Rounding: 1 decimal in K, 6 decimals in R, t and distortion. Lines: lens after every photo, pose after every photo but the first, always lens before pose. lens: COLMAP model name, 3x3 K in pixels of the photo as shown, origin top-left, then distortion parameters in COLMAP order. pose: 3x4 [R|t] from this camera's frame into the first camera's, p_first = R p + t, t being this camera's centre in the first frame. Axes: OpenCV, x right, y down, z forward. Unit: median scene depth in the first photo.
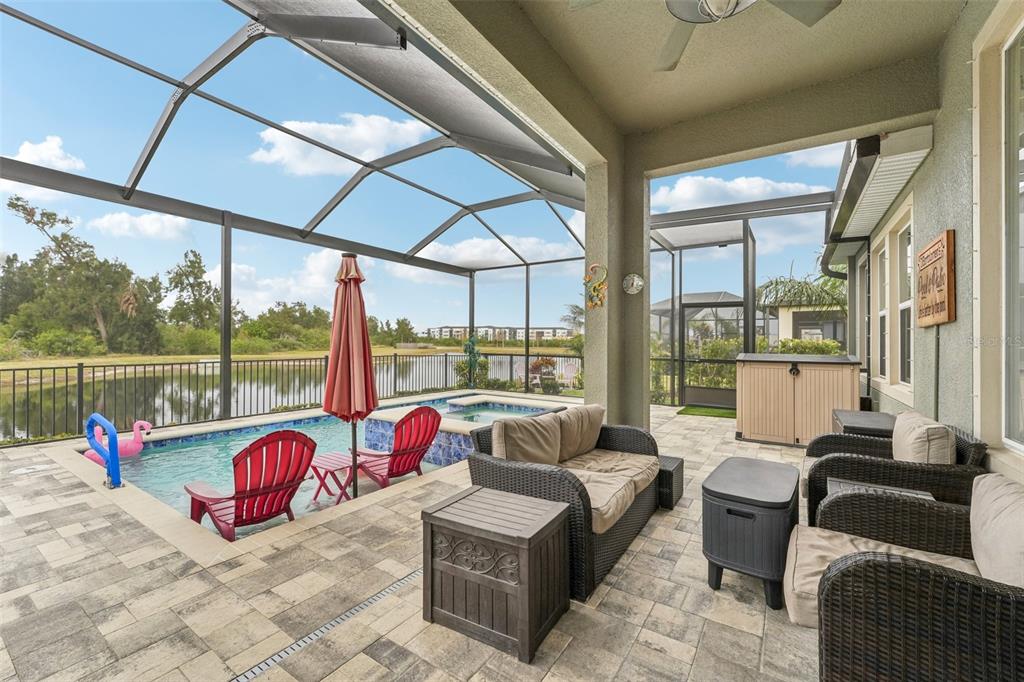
lens RADIAL K [[418.7, 0, 509.3], [0, 418.7, 344.3], [0, 0, 1]] dist [-0.000998, 0.000817]
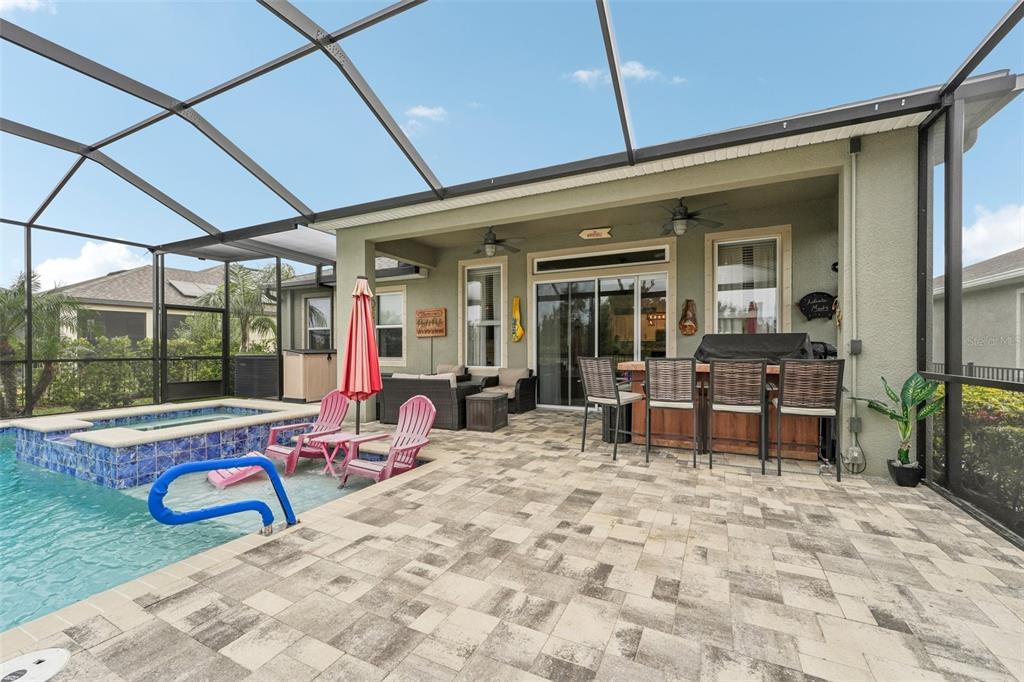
lens RADIAL K [[418.7, 0, 511.6], [0, 418.7, 345.9], [0, 0, 1]] dist [-0.000998, 0.000817]
pose [[-0.130066, -0.006413, 0.991485, -1.163267], [0.001923, 0.999976, 0.006720, 0.001442], [-0.991503, 0.002781, -0.130050, 0.451872]]
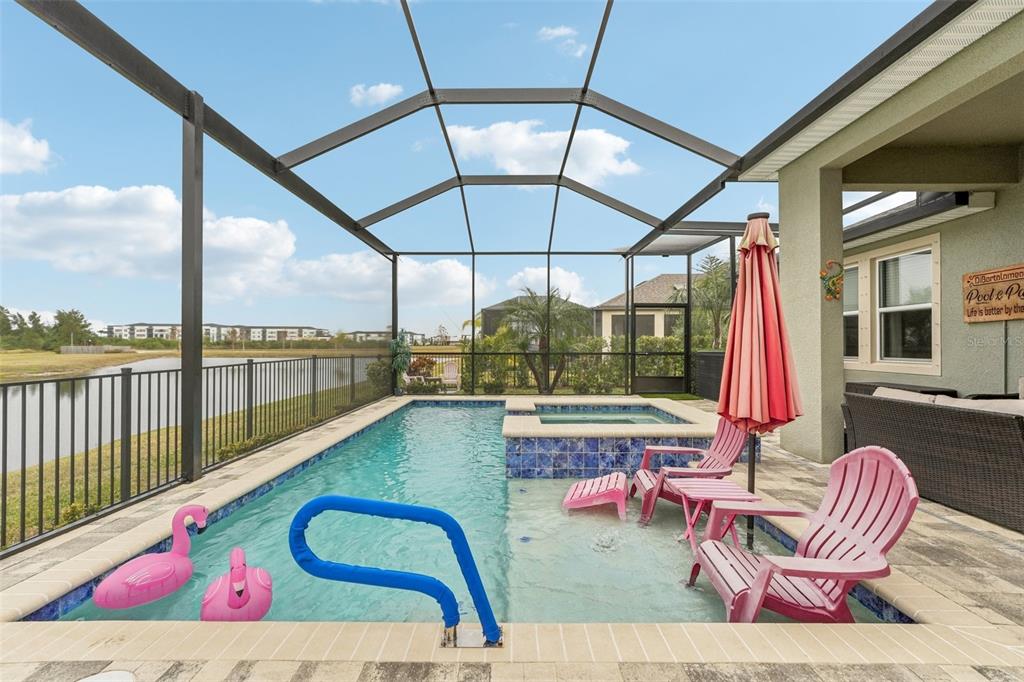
lens RADIAL K [[418.7, 0, 508.3], [0, 418.7, 340.4], [0, 0, 1]] dist [-0.000998, 0.000817]
pose [[0.834834, -0.004189, 0.550486, -0.771001], [0.010032, 0.999921, -0.007606, 0.012113], [-0.550411, 0.011872, 0.834810, 0.395490]]
